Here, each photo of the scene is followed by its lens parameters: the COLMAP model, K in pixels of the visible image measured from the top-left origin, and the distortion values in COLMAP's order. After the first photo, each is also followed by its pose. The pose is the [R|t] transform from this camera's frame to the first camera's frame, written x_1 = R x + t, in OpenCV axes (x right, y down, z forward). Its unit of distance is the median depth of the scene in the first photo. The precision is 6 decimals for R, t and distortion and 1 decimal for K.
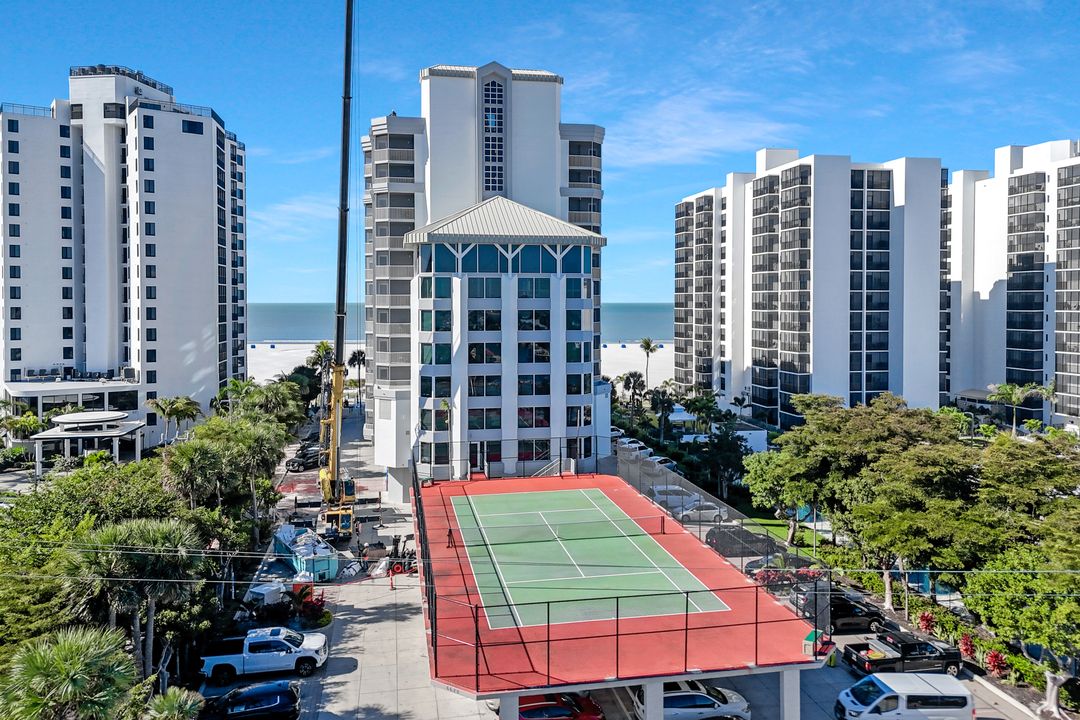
lens RADIAL K [[808.2, 0, 540.2], [0, 808.2, 311.5], [0, 0, 1]] dist [0.079918, -0.074585]
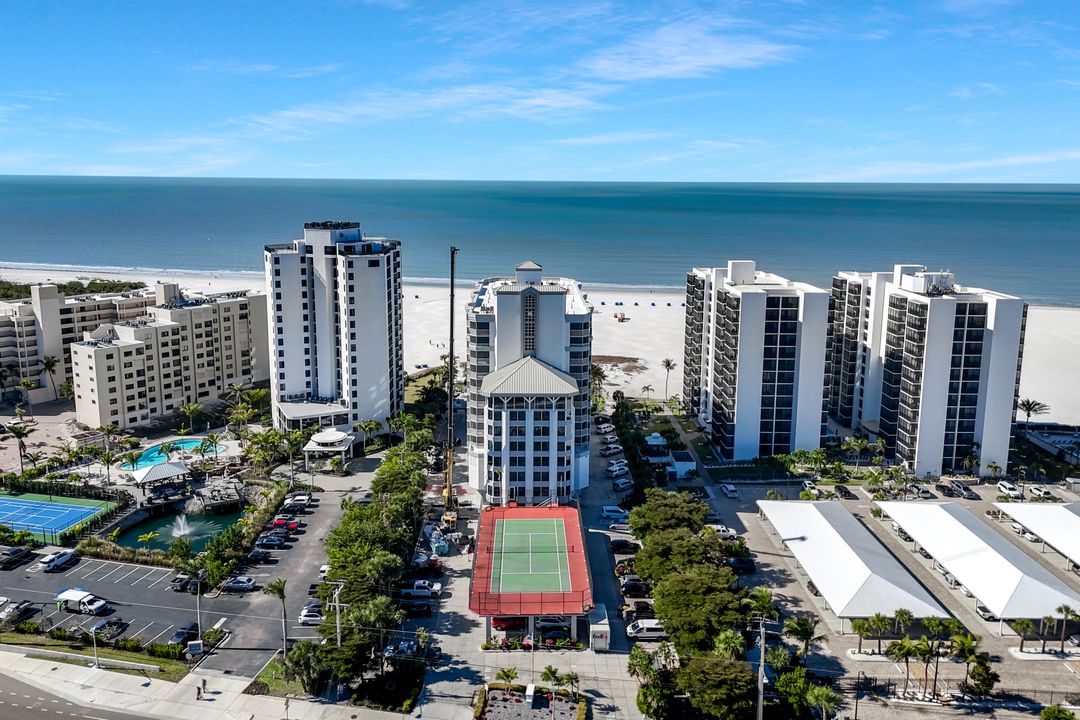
lens RADIAL K [[808.2, 0, 540.2], [0, 808.2, 311.5], [0, 0, 1]] dist [0.079918, -0.074585]
pose [[0.986619, 0.033067, -0.159652, 0.311092], [-0.009256, 0.988998, 0.147639, -0.601296], [0.162777, -0.144185, 0.976071, -0.982143]]
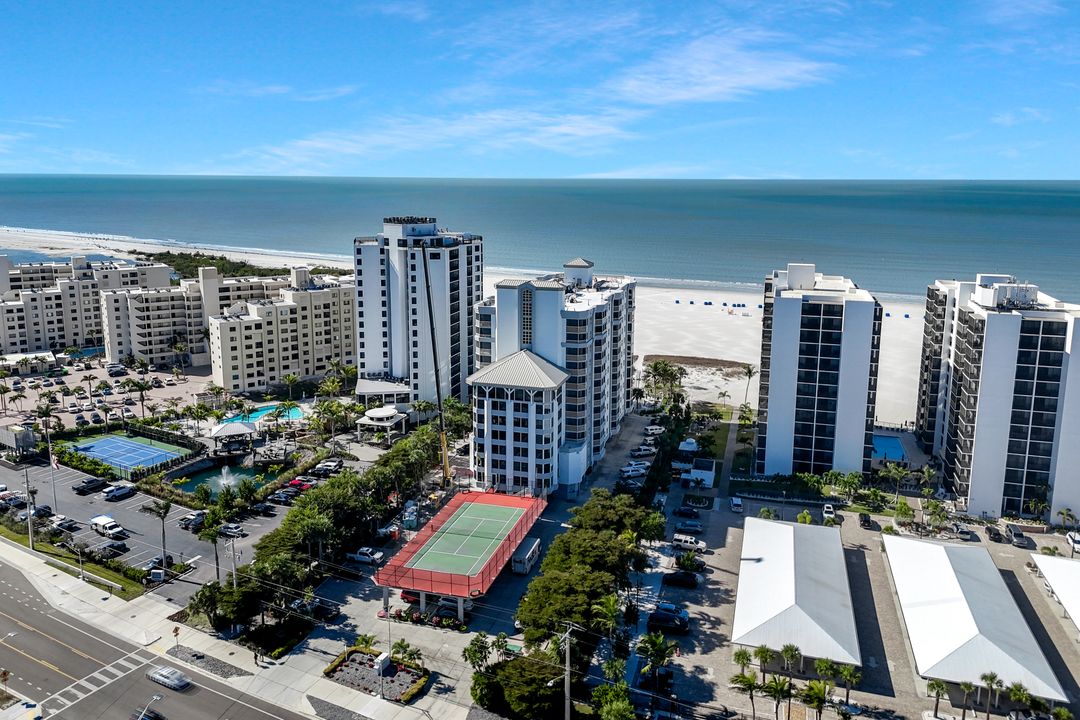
lens RADIAL K [[798.5, 0, 542.4], [0, 798.5, 304.0], [0, 0, 1]] dist [0.076916, -0.074545]
pose [[0.893212, 0.075997, -0.443166, 0.955653], [-0.012531, 0.989438, 0.144417, -0.604986], [0.449461, -0.123441, 0.884730, -0.798232]]
